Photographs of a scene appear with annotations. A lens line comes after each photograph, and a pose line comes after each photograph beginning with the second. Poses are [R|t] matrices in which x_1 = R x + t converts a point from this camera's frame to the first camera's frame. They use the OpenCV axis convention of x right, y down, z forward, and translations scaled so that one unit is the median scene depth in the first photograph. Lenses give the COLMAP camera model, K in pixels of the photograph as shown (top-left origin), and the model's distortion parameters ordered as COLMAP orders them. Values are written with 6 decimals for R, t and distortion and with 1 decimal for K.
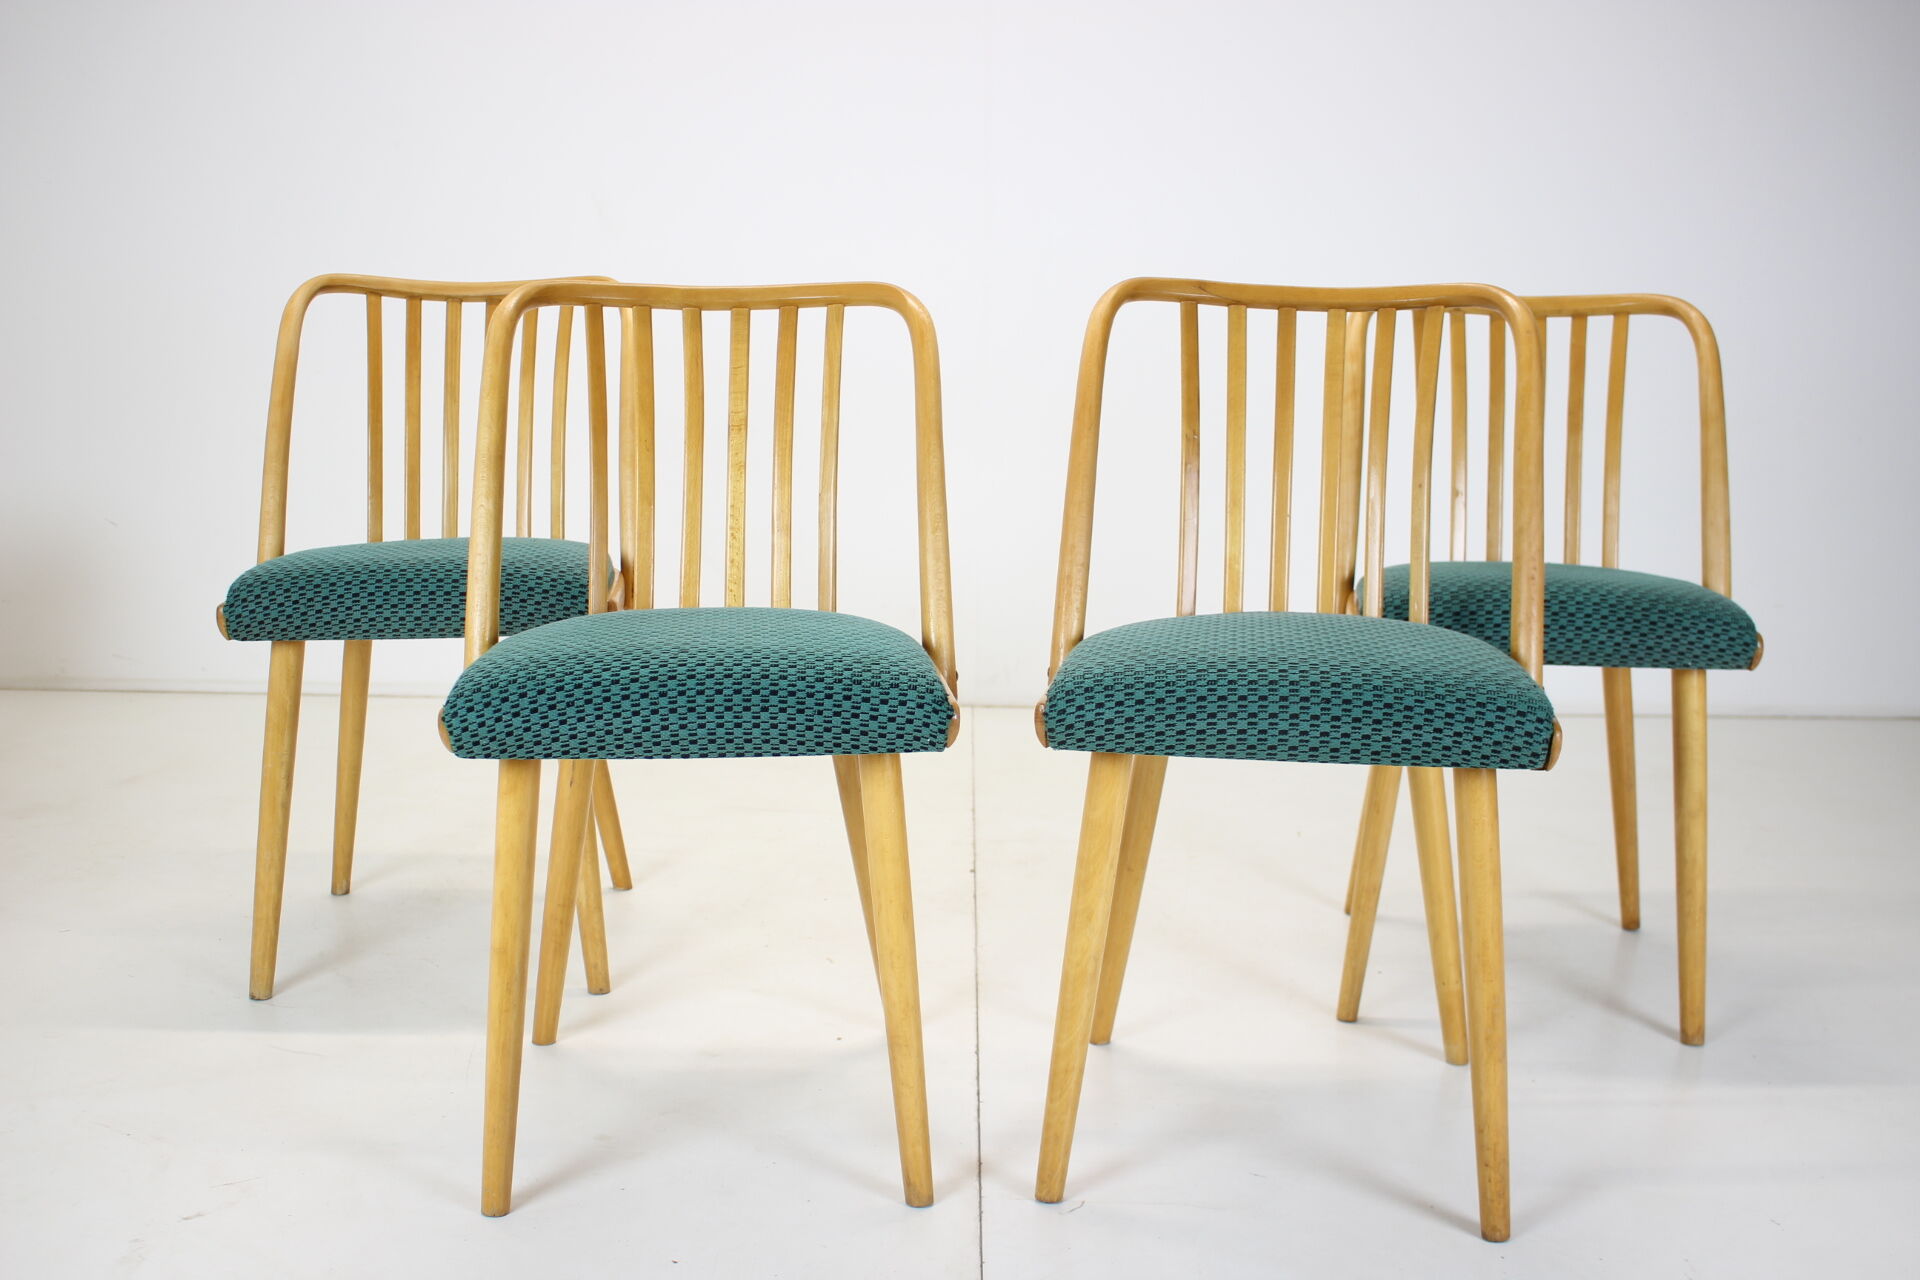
lens RADIAL K [[2182.0, 0, 968.0], [0, 2182.0, 828.5], [0, 0, 1]] dist [-0.102549, 0.002057]
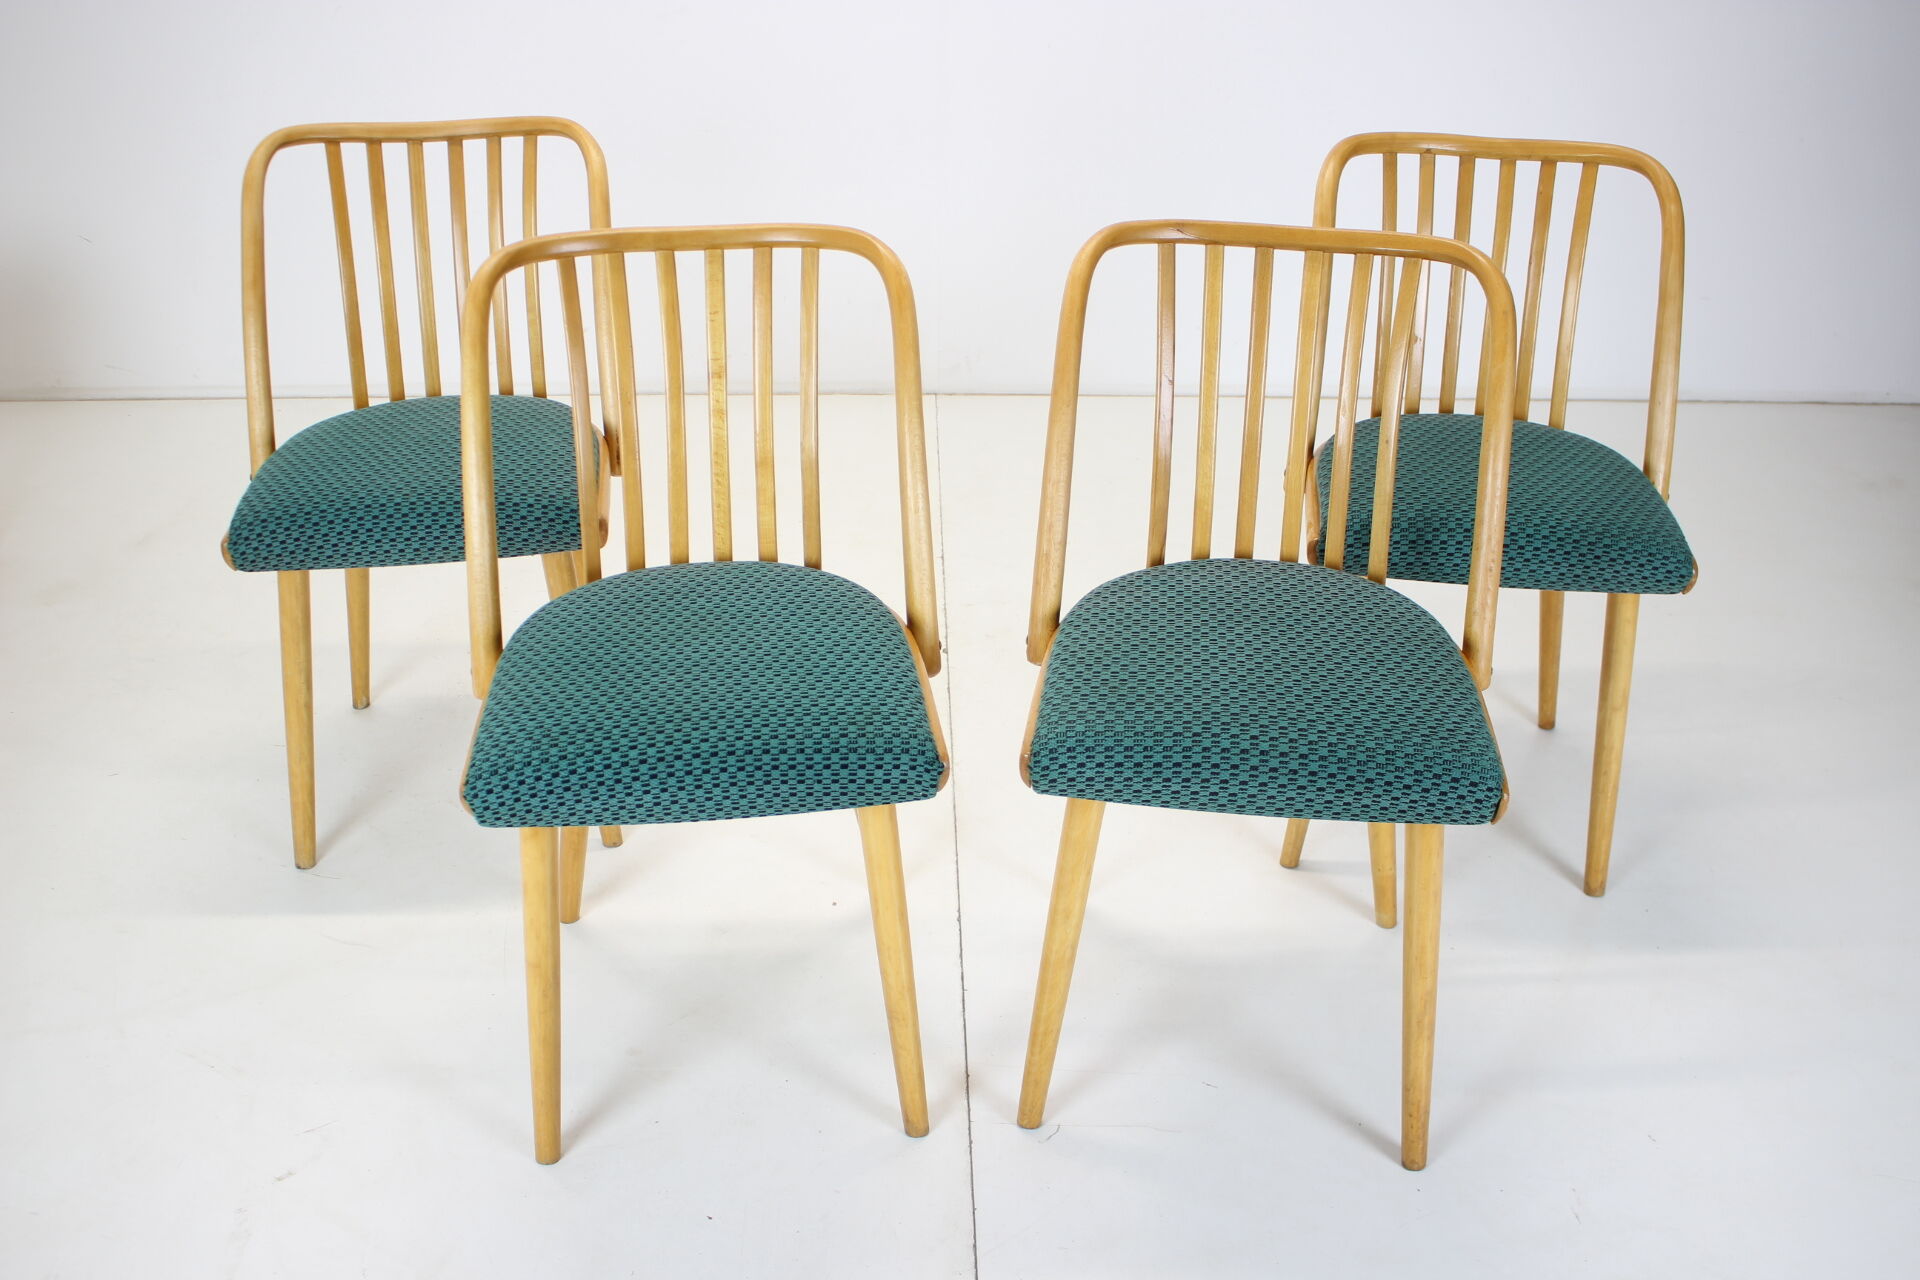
lens RADIAL K [[1975.1, 0, 960.0], [0, 1975.1, 640.0], [0, 0, 1]] dist [-0.111163, -0.000319]
pose [[0.999479, -0.017745, 0.026975, -0.021773], [0.008000, 0.945480, 0.325581, -0.391395], [-0.031282, -0.325195, 0.945129, 0.099677]]
